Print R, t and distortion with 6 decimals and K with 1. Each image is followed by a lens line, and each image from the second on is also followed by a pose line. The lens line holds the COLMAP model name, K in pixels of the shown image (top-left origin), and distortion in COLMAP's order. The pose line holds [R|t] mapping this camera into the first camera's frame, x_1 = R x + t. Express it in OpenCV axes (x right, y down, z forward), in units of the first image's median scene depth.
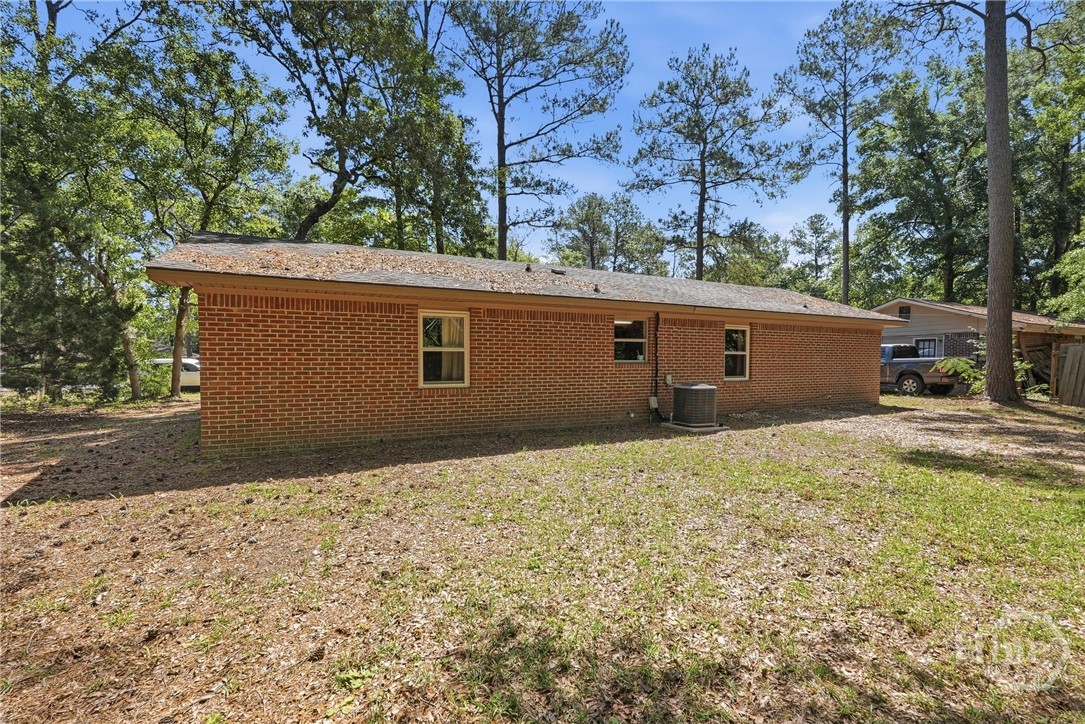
lens RADIAL K [[496.3, 0, 542.6], [0, 496.3, 366.4], [0, 0, 1]] dist [-0.000142, 0.000299]
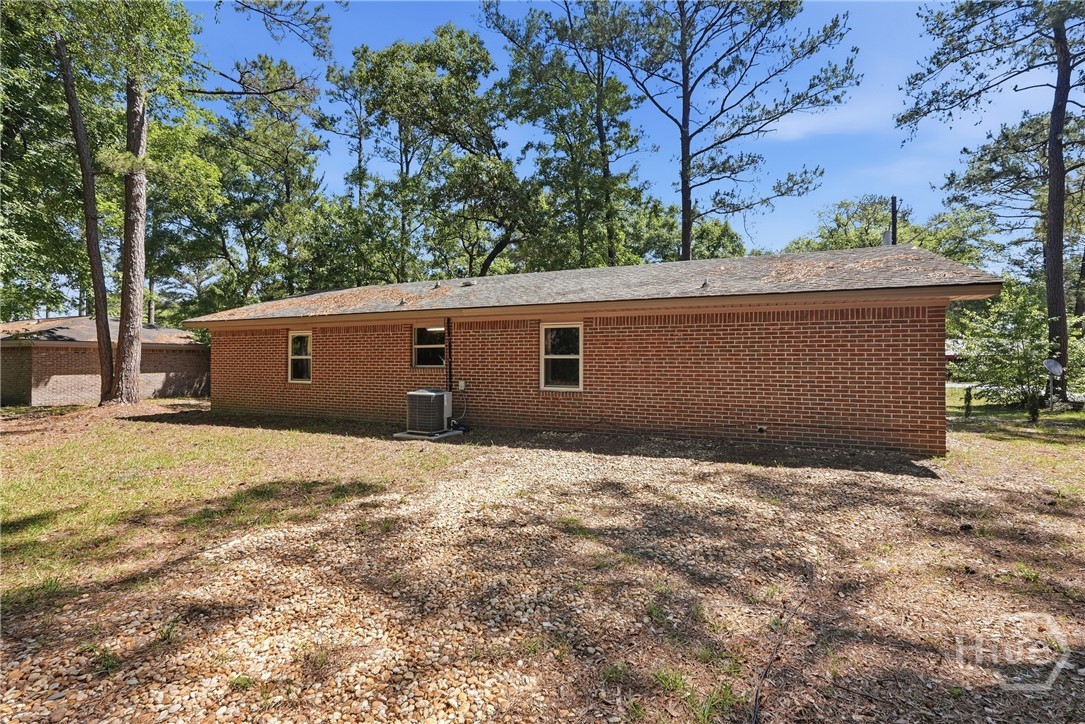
lens RADIAL K [[488.7, 0, 536.8], [0, 488.7, 363.6], [0, 0, 1]] dist [-0.002742, -0.000053]
pose [[0.617632, -0.004815, -0.786452, 1.046523], [-0.016807, 0.999672, -0.019319, 0.000077], [0.786287, 0.025150, 0.617349, 0.502280]]
